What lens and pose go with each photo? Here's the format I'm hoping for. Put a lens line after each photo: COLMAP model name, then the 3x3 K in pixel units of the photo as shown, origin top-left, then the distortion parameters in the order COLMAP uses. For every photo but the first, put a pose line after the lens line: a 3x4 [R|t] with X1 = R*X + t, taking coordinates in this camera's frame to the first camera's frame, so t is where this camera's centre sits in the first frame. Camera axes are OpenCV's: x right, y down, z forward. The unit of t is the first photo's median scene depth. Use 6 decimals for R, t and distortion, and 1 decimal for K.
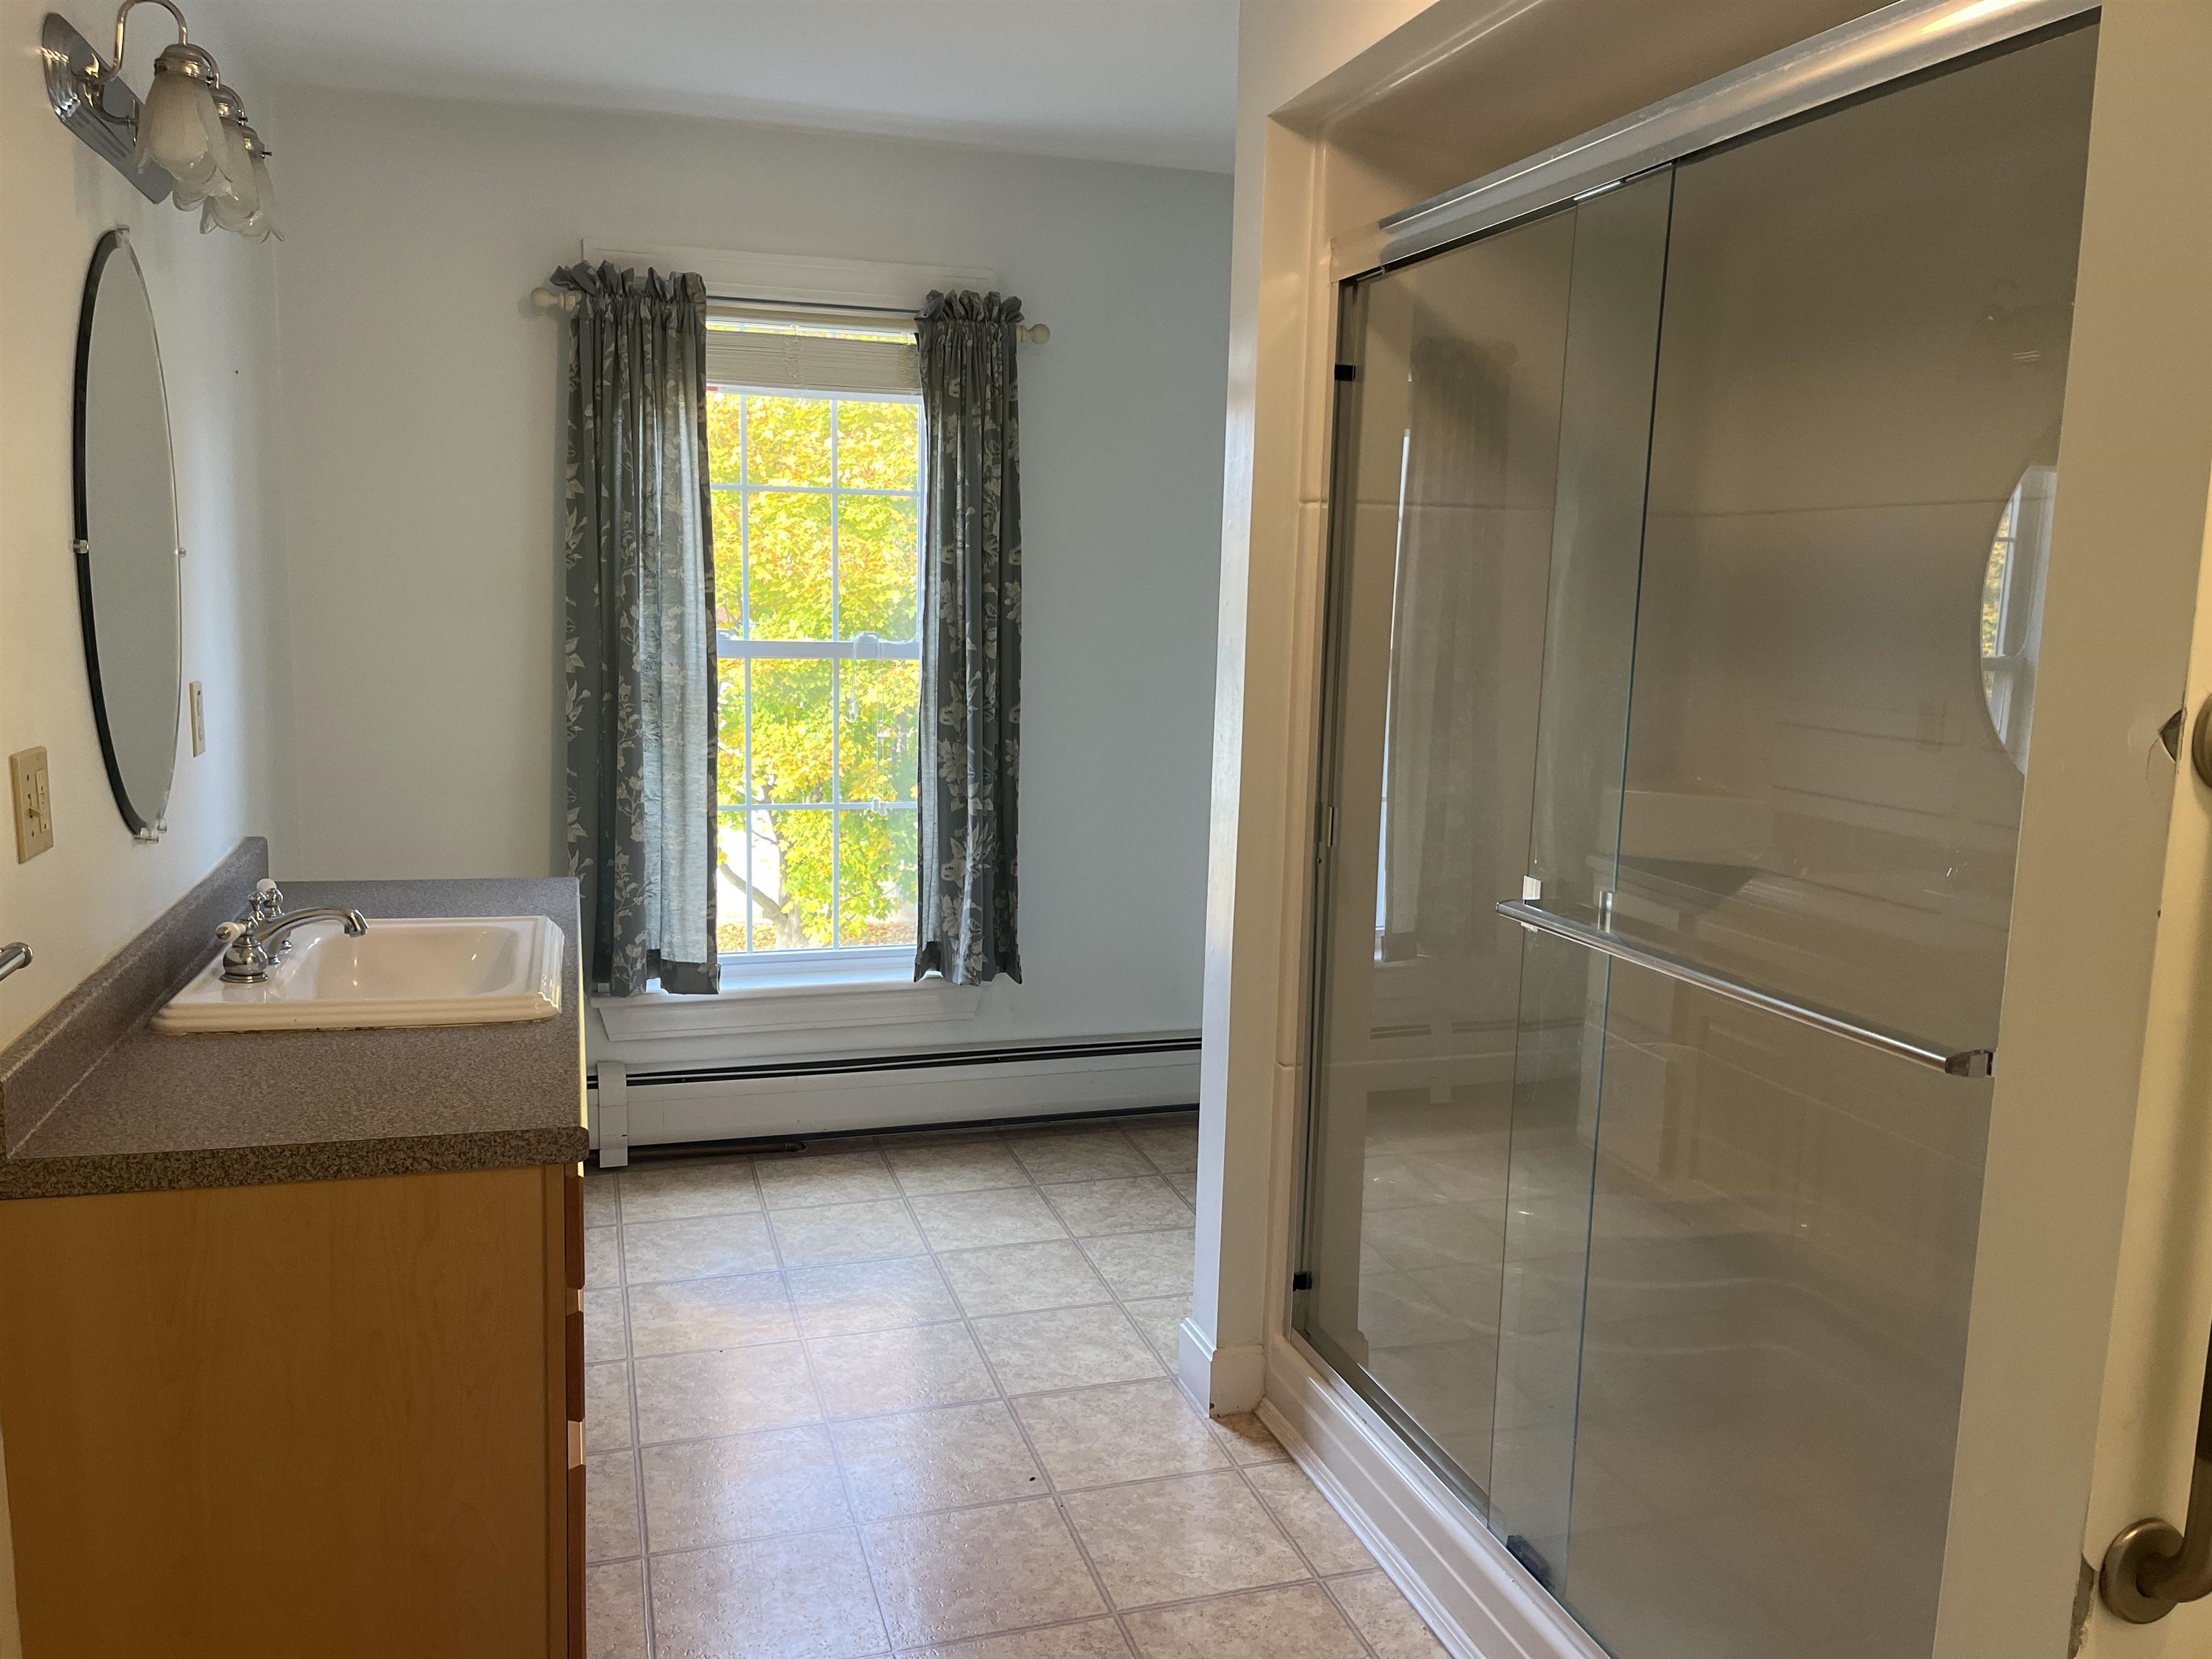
lens RADIAL K [[1655.7, 0, 1099.1], [0, 1655.7, 853.6], [0, 0, 1]] dist [0.080679, -0.114465]
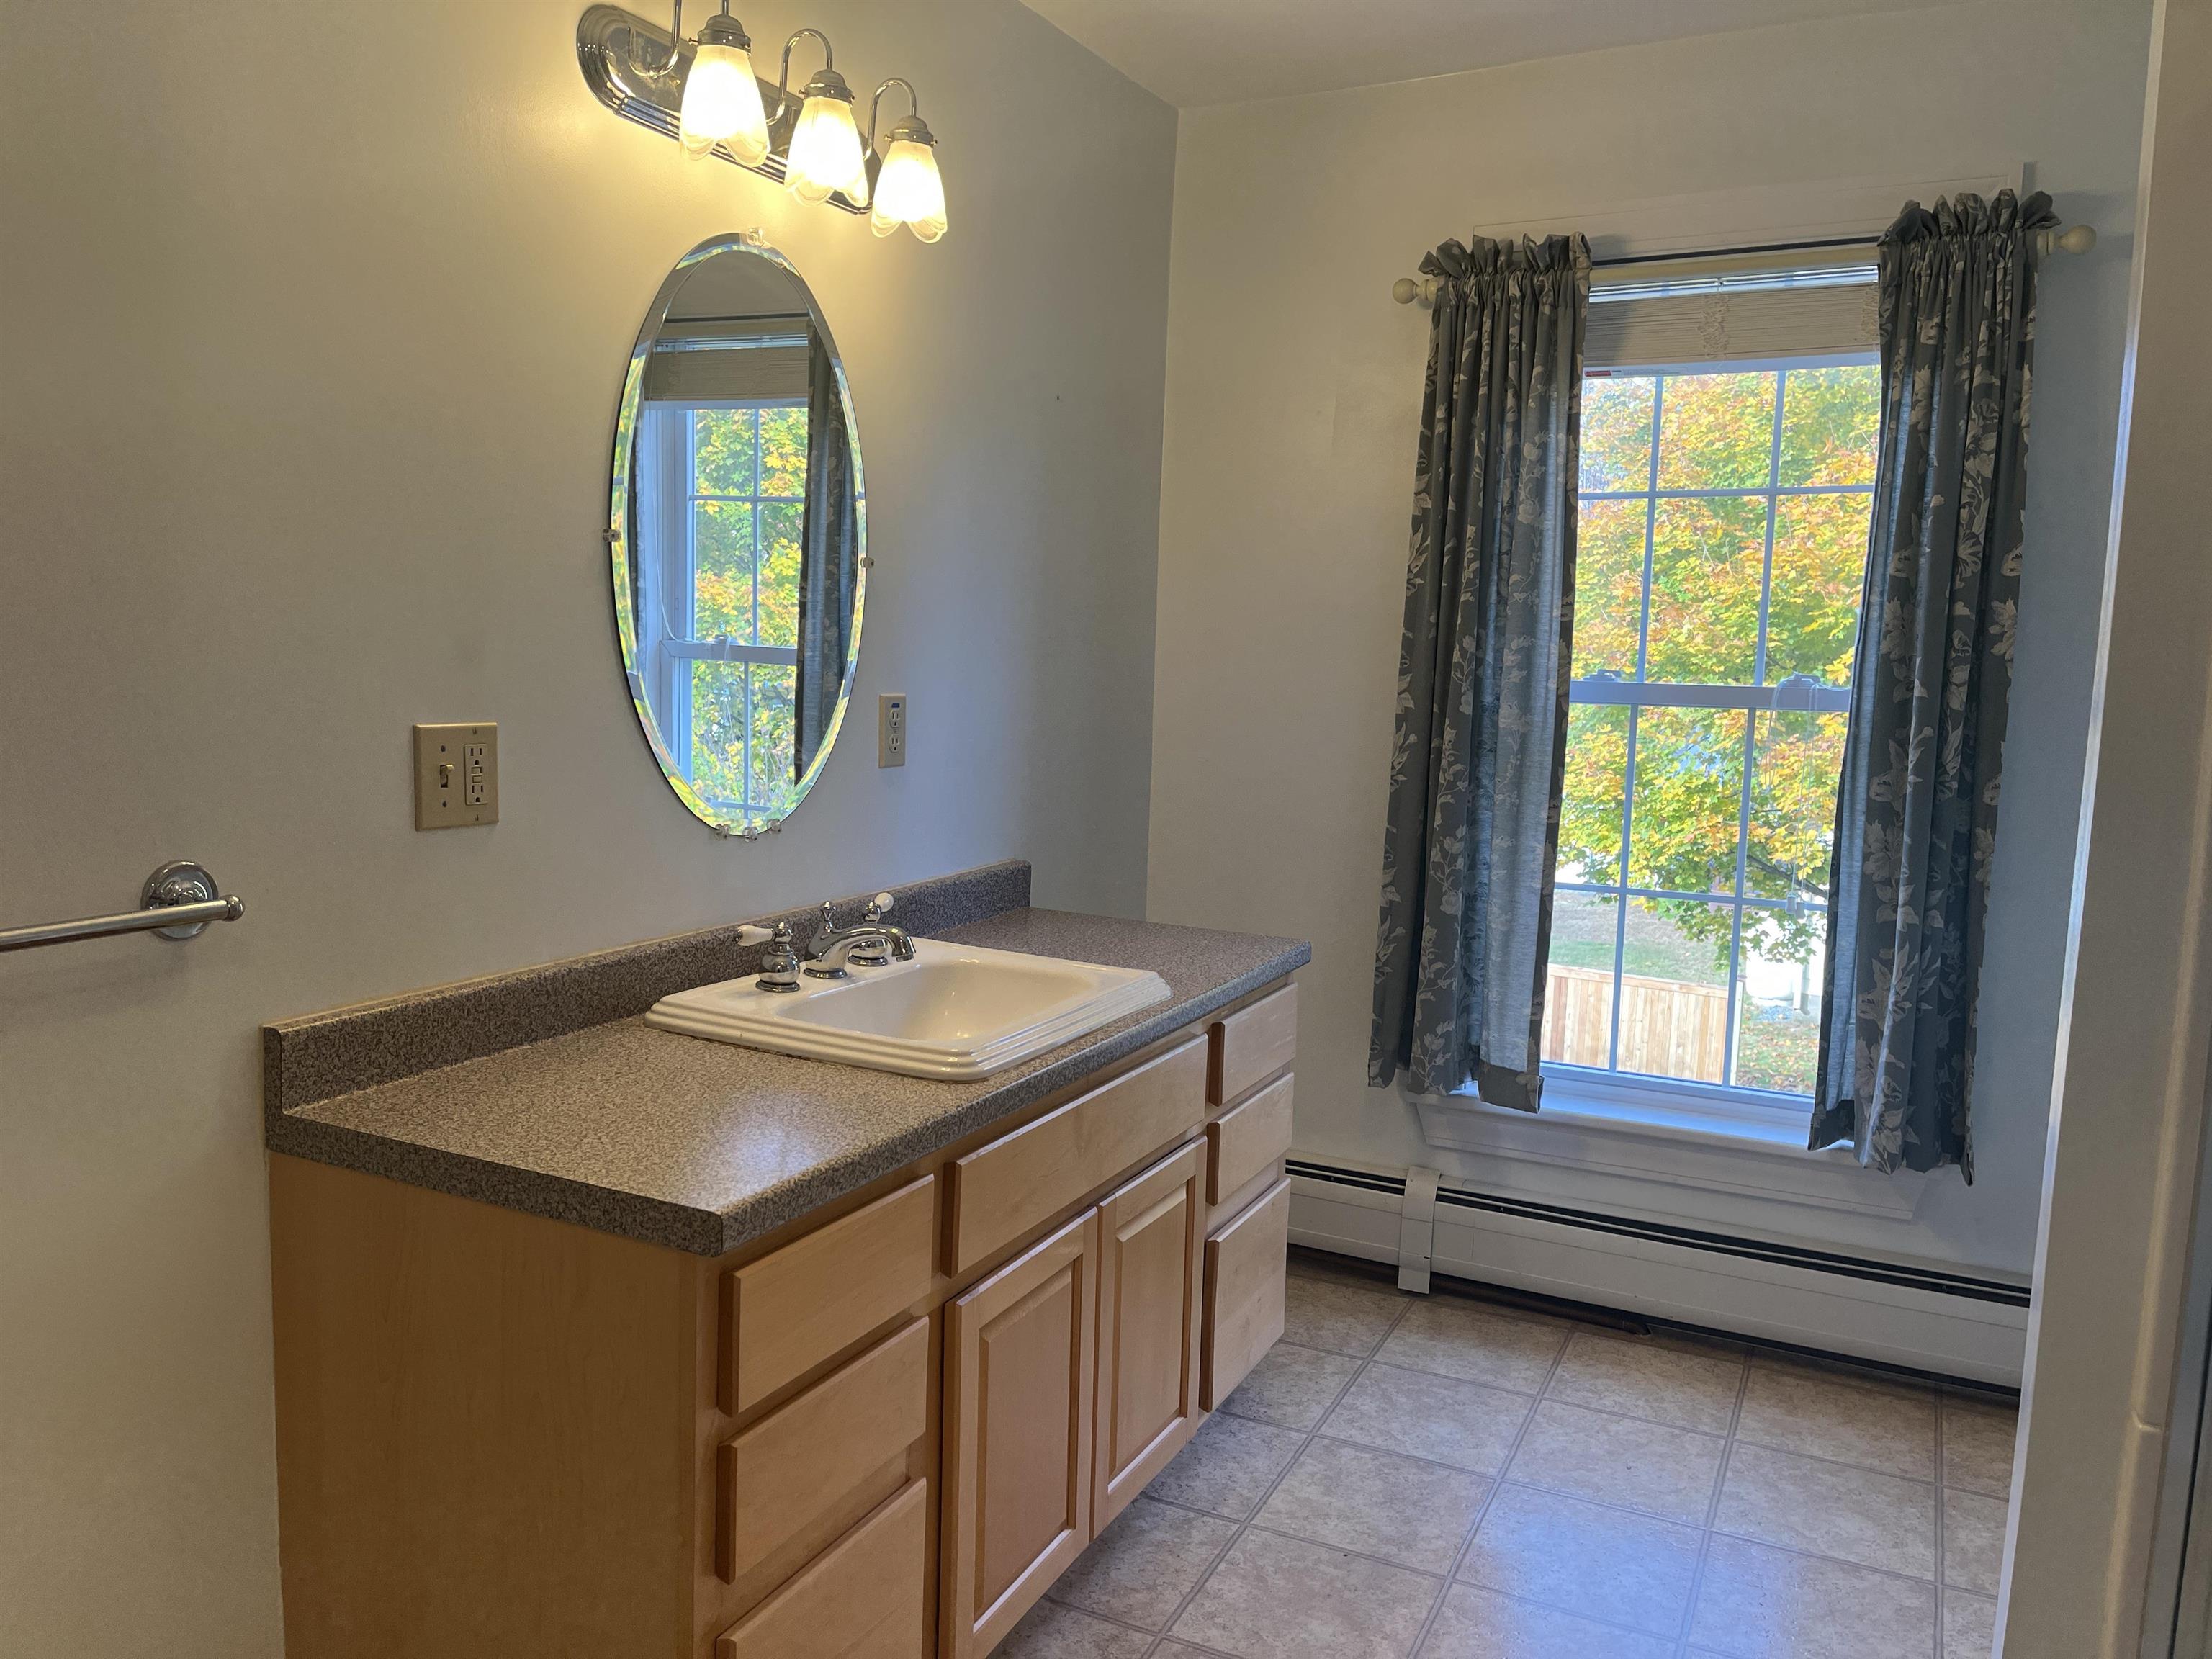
lens RADIAL K [[1655.7, 0, 1099.1], [0, 1655.7, 853.6], [0, 0, 1]] dist [0.080679, -0.114465]
pose [[0.726629, 0.081009, -0.682237, 0.162433], [-0.118816, 0.992879, -0.008653, -0.009017], [0.676678, 0.087349, 0.731080, 0.251421]]
